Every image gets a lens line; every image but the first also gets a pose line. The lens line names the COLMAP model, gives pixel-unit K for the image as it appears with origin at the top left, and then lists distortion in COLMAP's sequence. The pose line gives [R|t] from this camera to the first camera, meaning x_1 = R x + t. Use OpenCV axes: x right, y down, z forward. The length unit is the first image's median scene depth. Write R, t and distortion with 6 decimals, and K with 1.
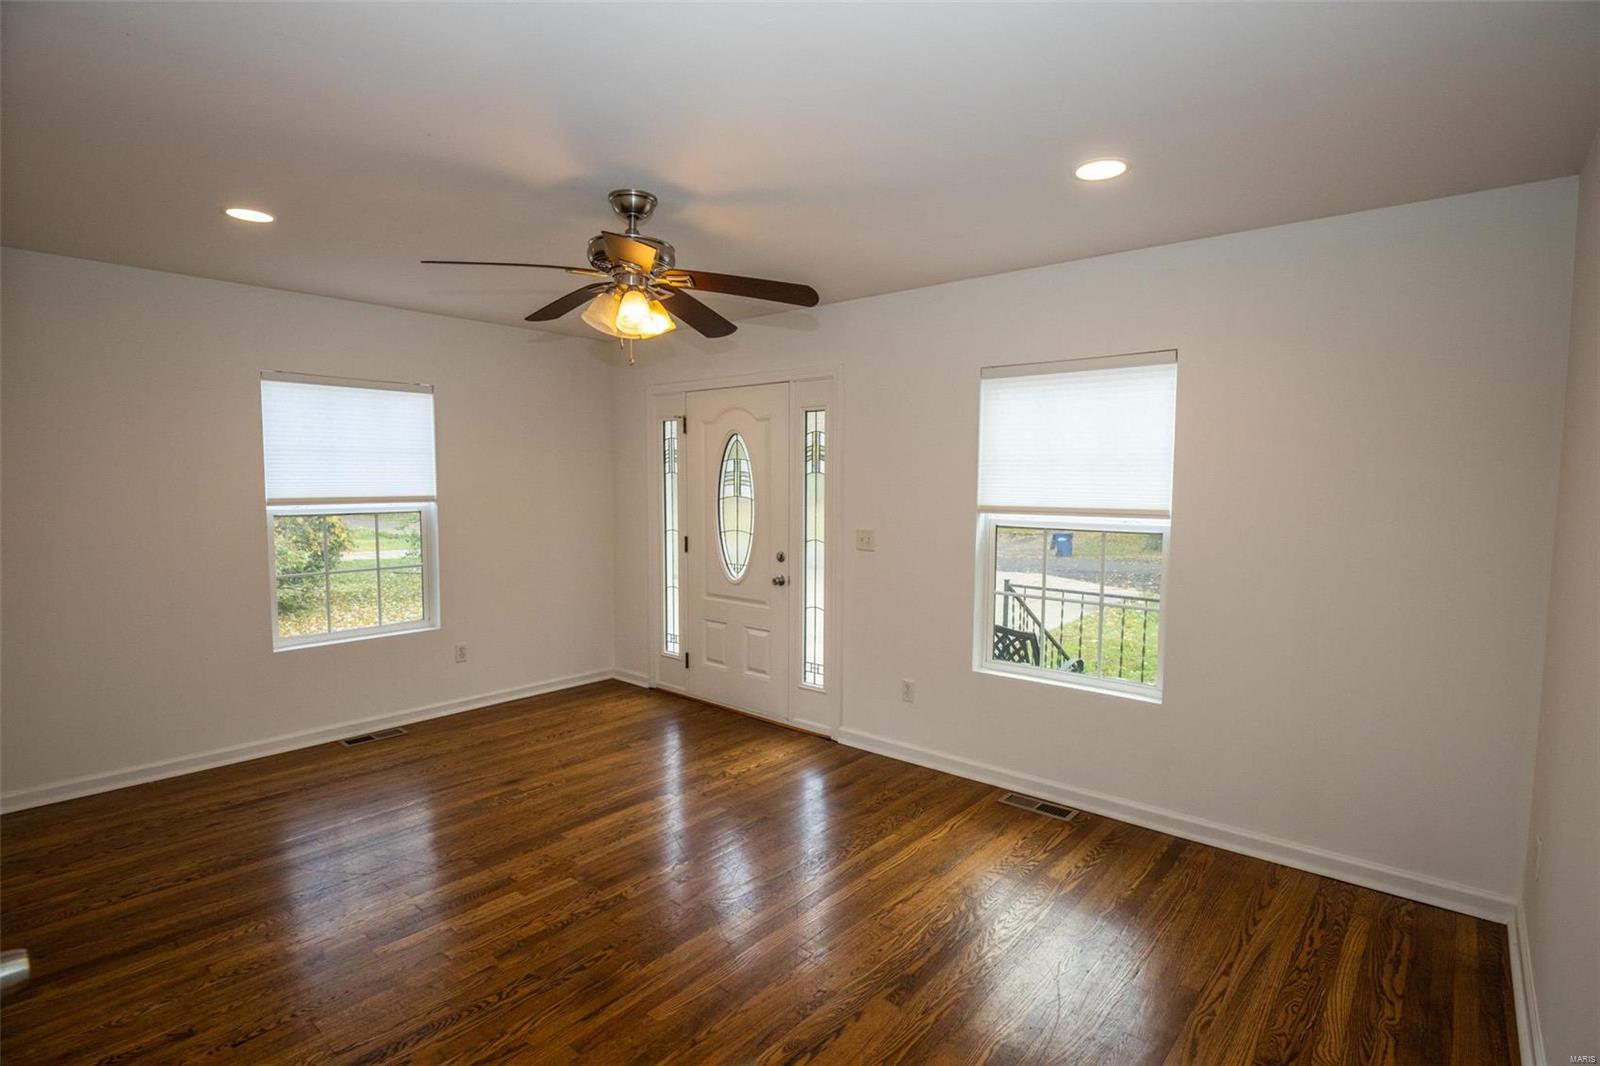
lens RADIAL K [[775.1, 0, 796.0], [0, 775.1, 532.9], [0, 0, 1]] dist [-0.003058, -0.000130]
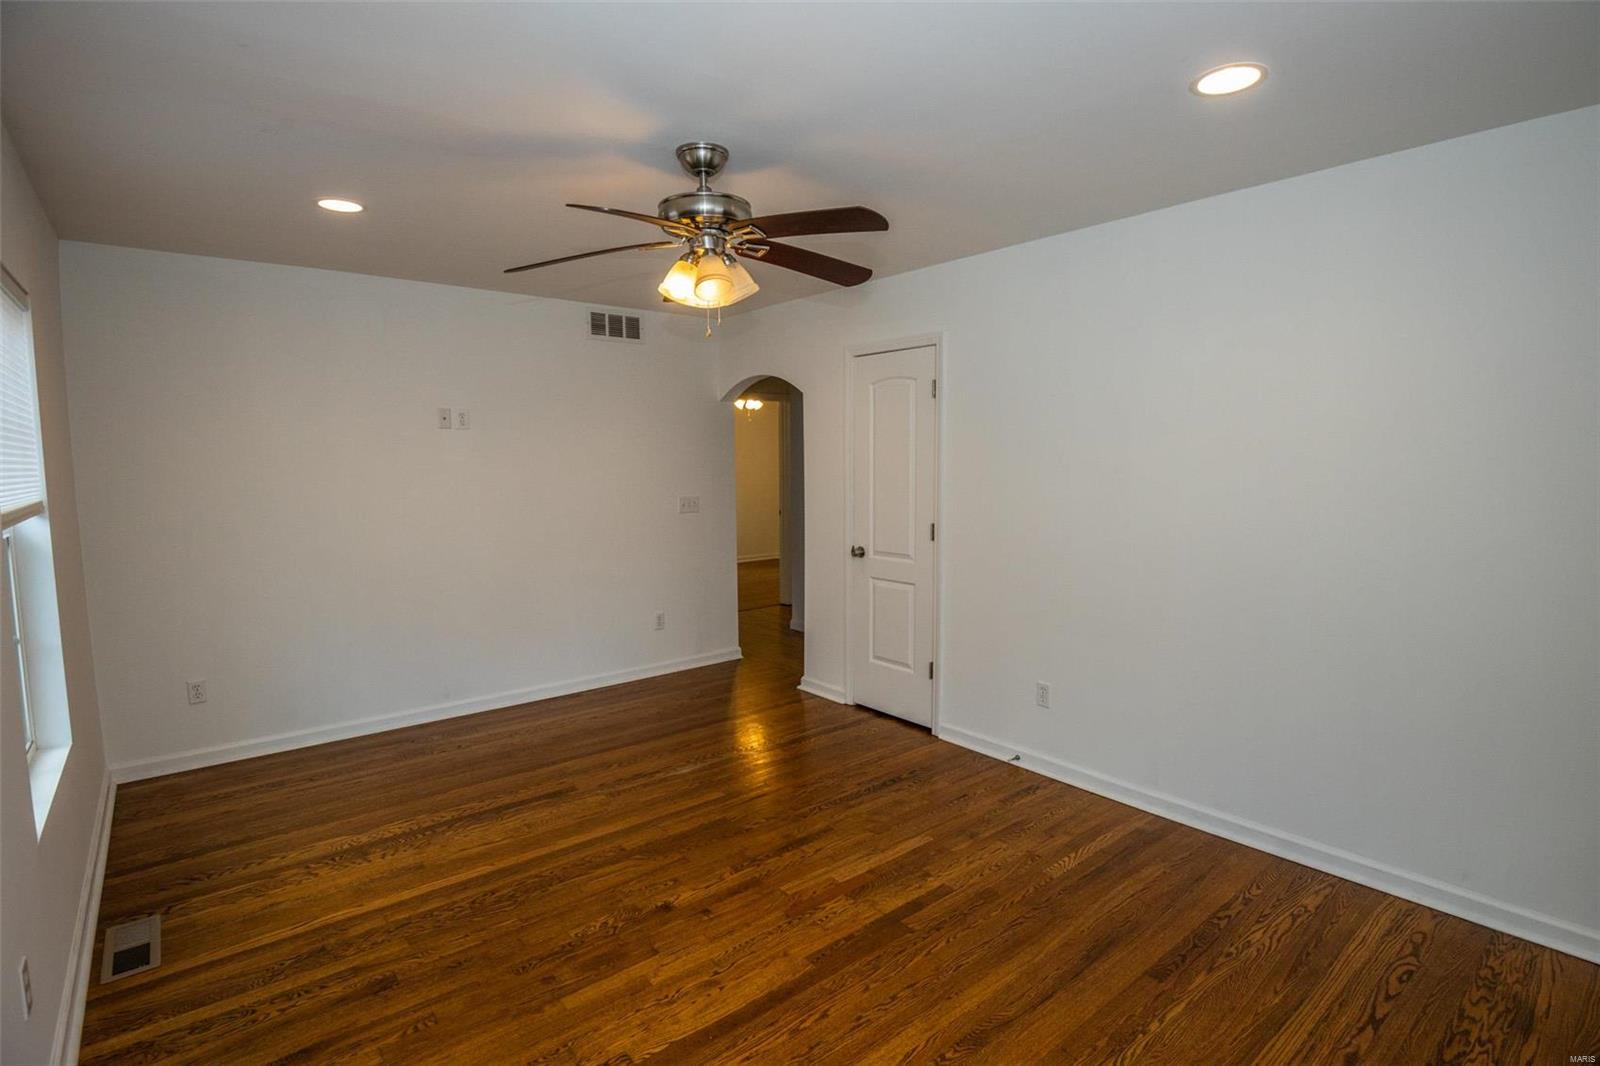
lens RADIAL K [[775.1, 0, 796.0], [0, 775.1, 532.9], [0, 0, 1]] dist [-0.003058, -0.000130]
pose [[-0.984754, -0.013832, 0.173402, -0.468750], [0.015866, 0.985537, 0.168715, -0.136371], [-0.173227, 0.168894, -0.970292, 1.881389]]
